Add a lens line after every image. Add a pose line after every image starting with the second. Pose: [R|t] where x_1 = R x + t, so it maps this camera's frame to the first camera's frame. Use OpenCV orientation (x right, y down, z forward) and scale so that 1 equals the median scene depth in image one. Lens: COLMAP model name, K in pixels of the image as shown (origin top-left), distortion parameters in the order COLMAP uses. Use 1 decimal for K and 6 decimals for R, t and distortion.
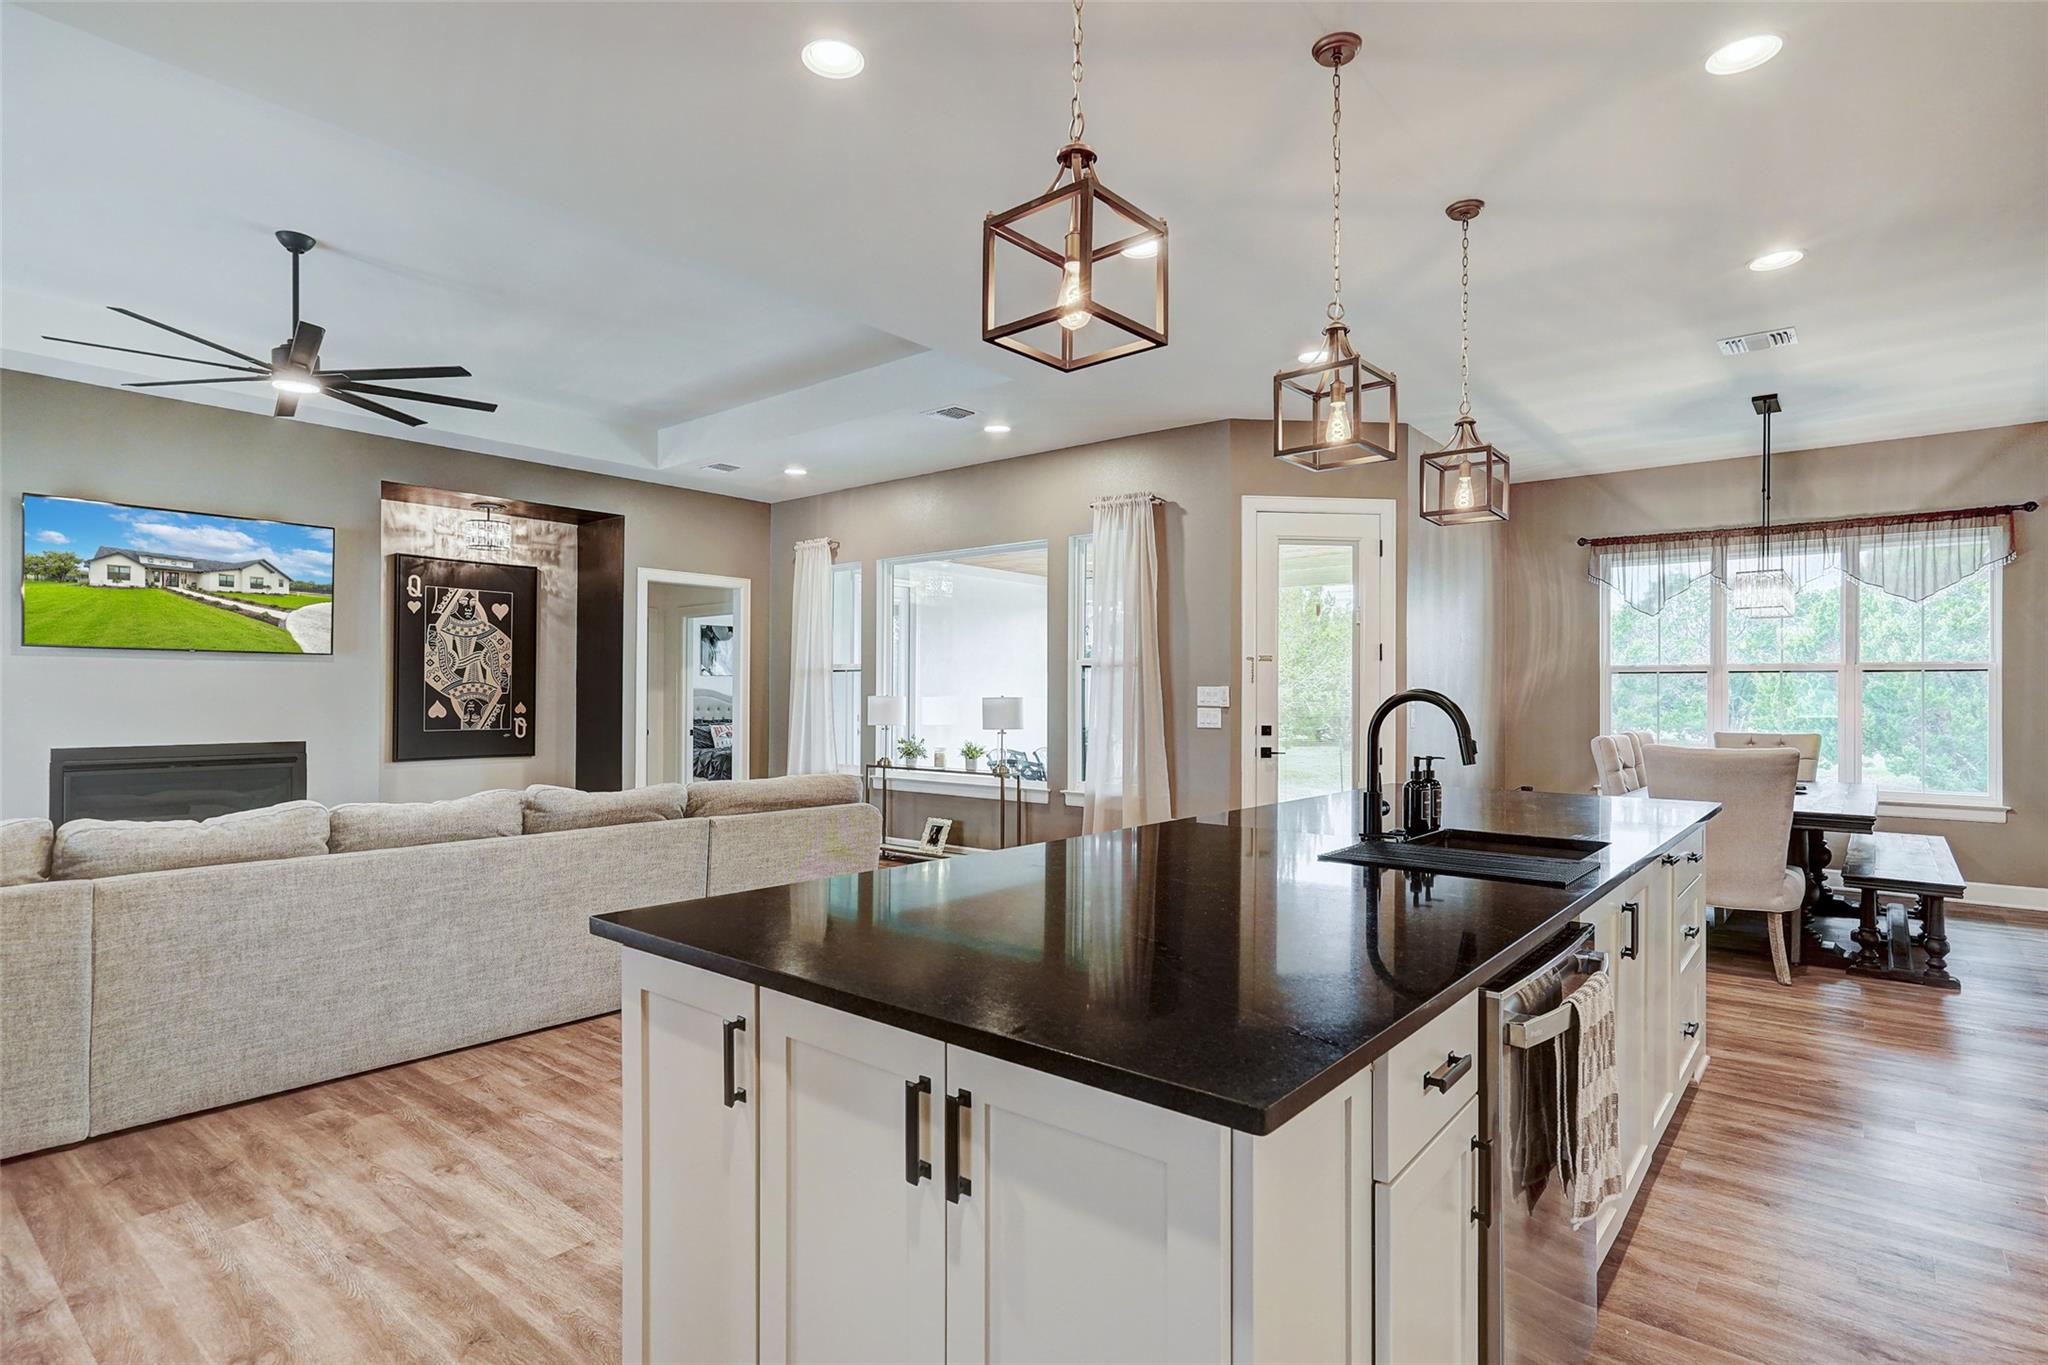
lens RADIAL K [[1026.1, 0, 1028.1], [0, 1026.1, 687.1], [0, 0, 1]] dist [-0.039130, 0.029791]
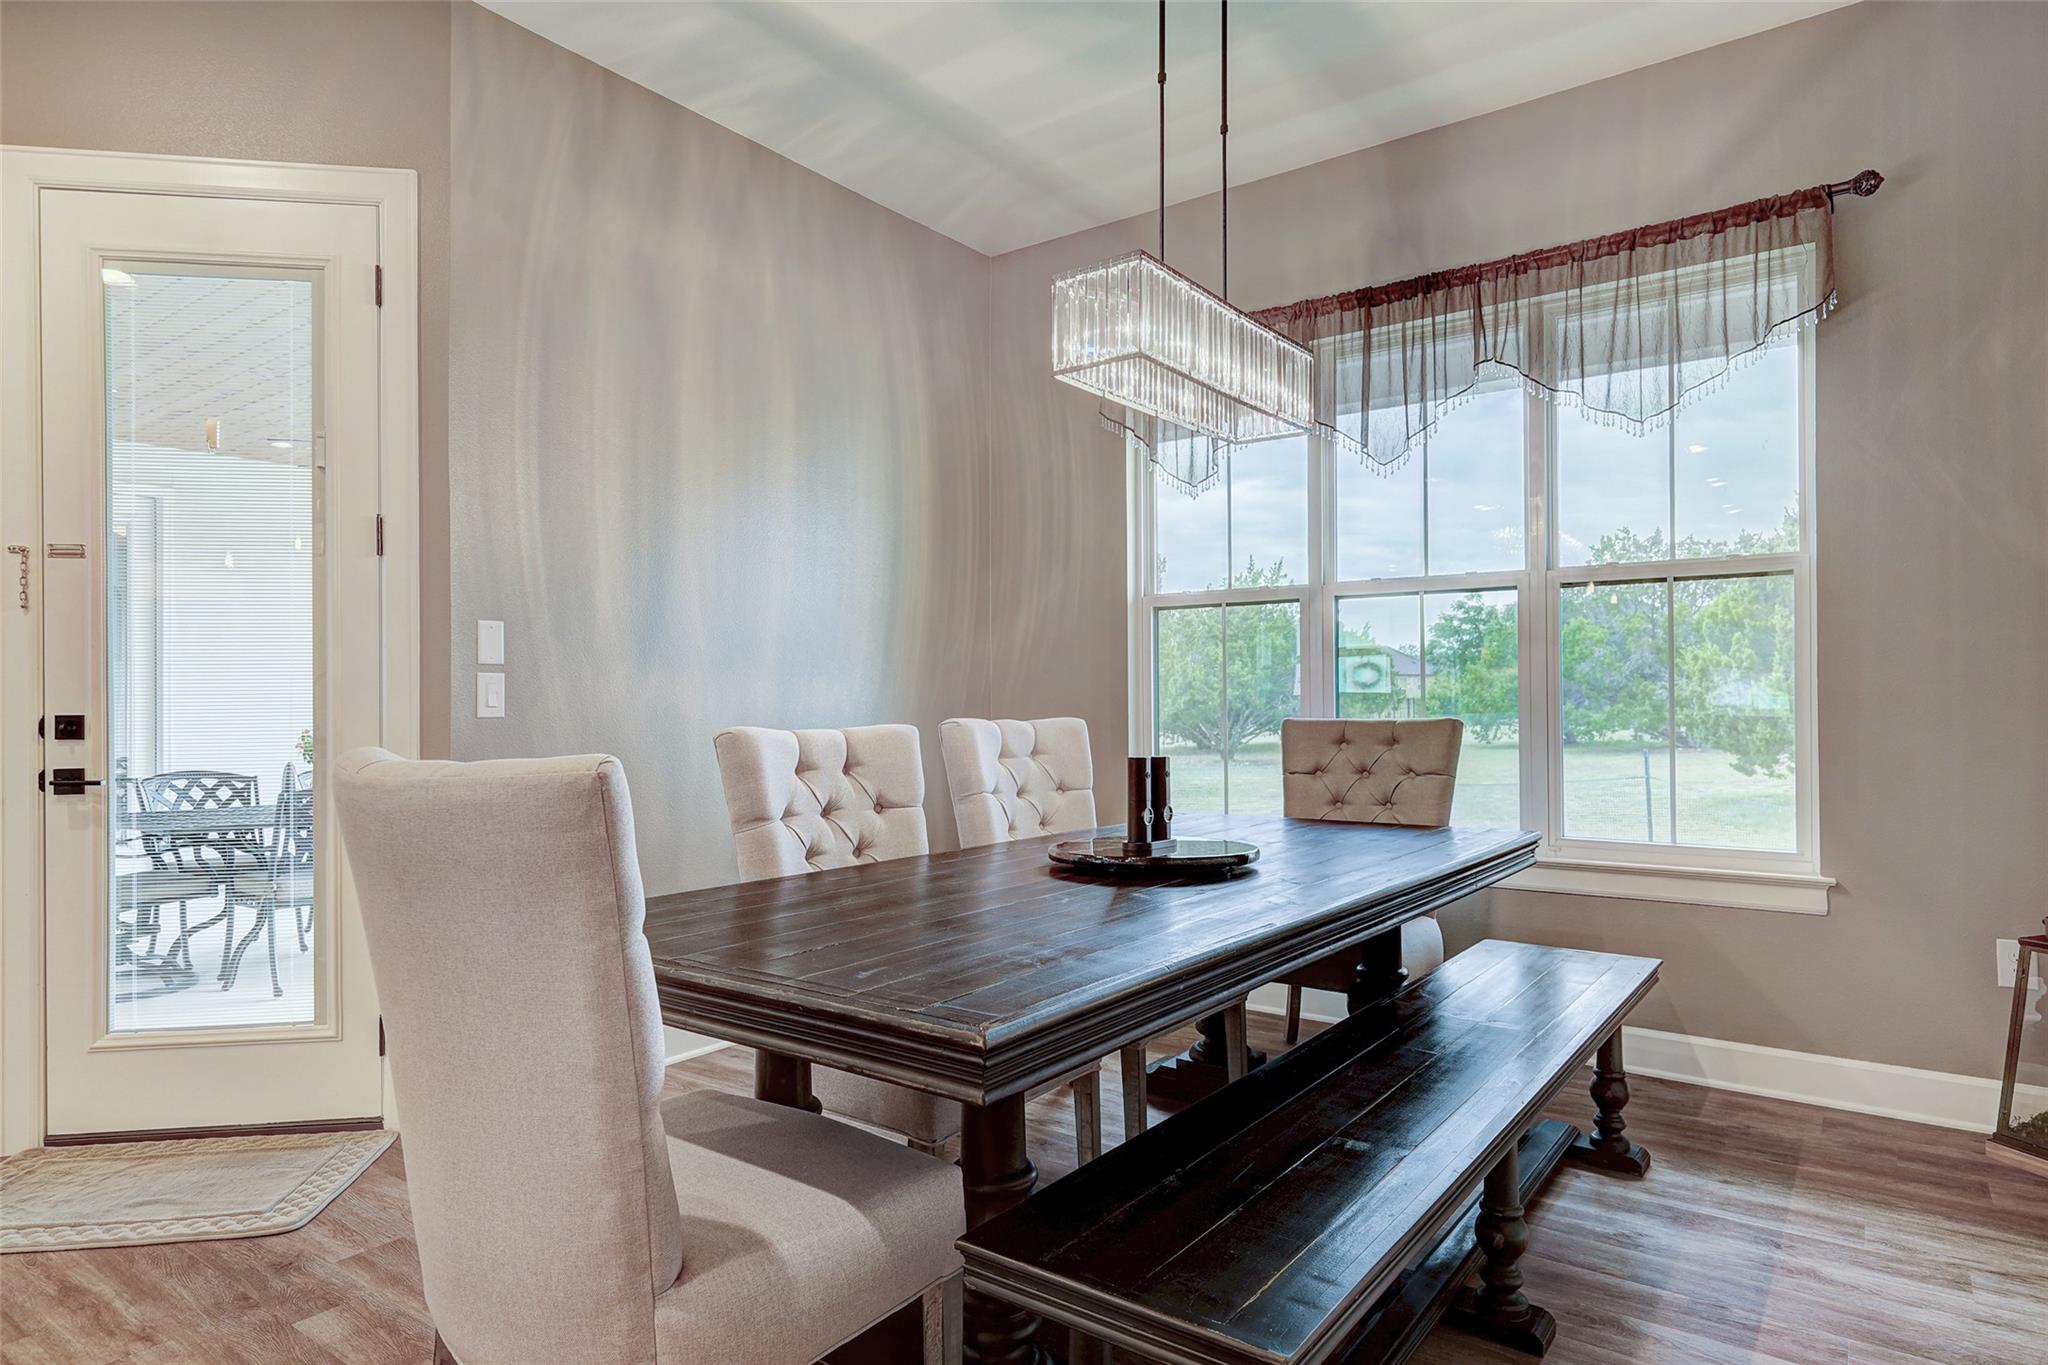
lens RADIAL K [[1182.8, 0, 1029.1], [0, 1182.8, 690.1], [0, 0, 1]] dist [0.072376, -0.000036]
pose [[0.998220, -0.010852, 0.058650, 0.543528], [0.010749, 0.999940, 0.002058, 0.028429], [-0.058668, -0.001424, 0.998277, 0.452558]]
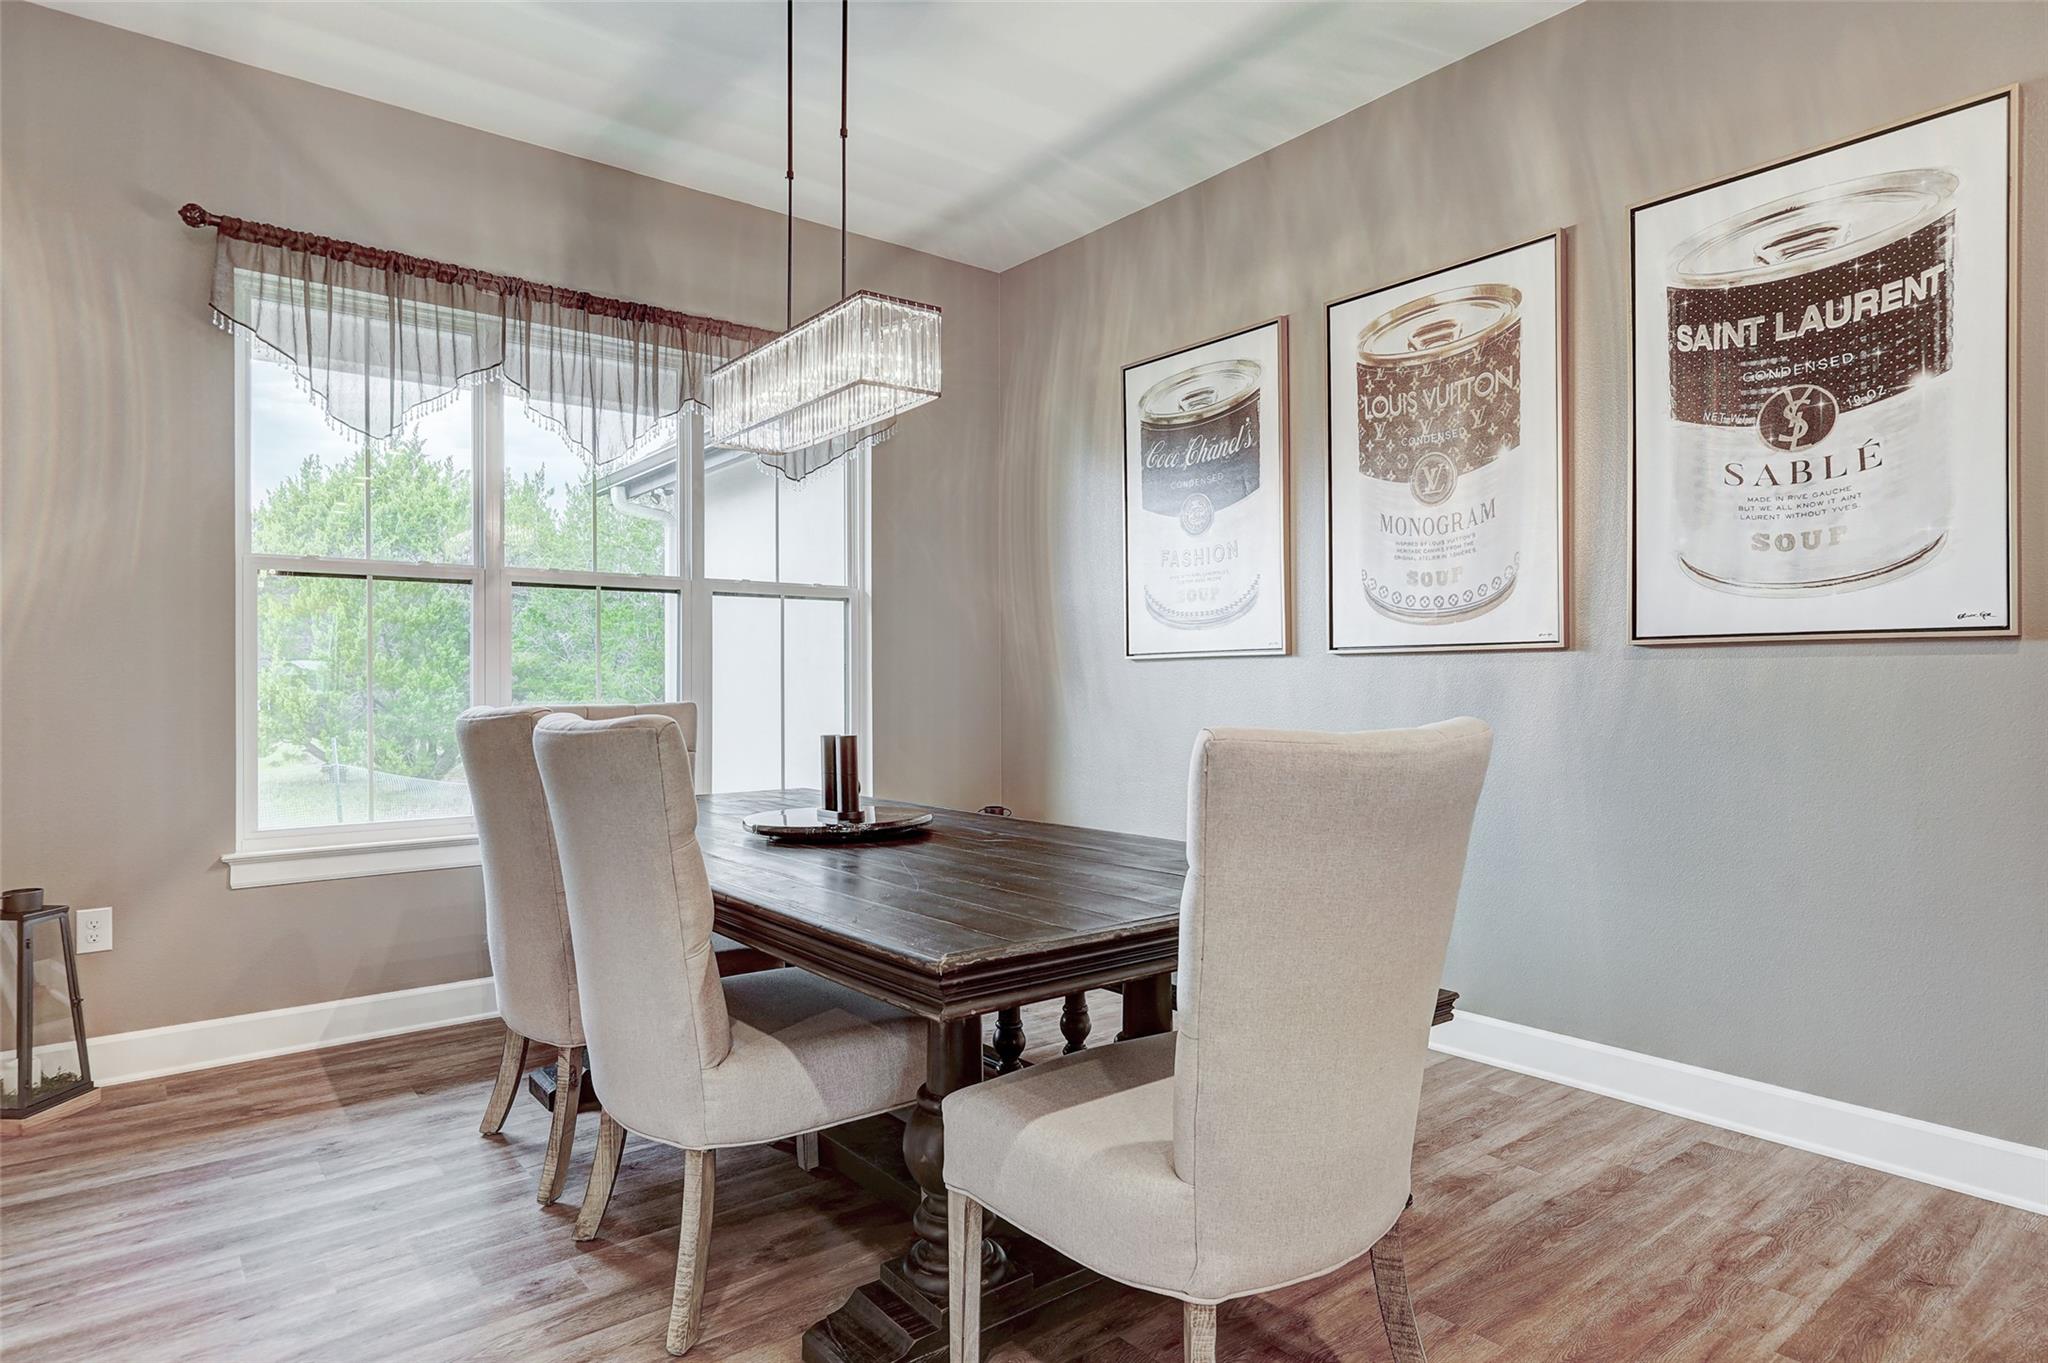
lens RADIAL K [[1146.0, 0, 1028.0], [0, 1146.0, 682.6], [0, 0, 1]] dist [-0.003230, -0.000201]
pose [[0.203759, -0.005085, 0.979008, 0.216813], [-0.002732, 0.999980, 0.005763, 0.029976], [-0.979017, -0.003849, 0.203741, 0.687447]]
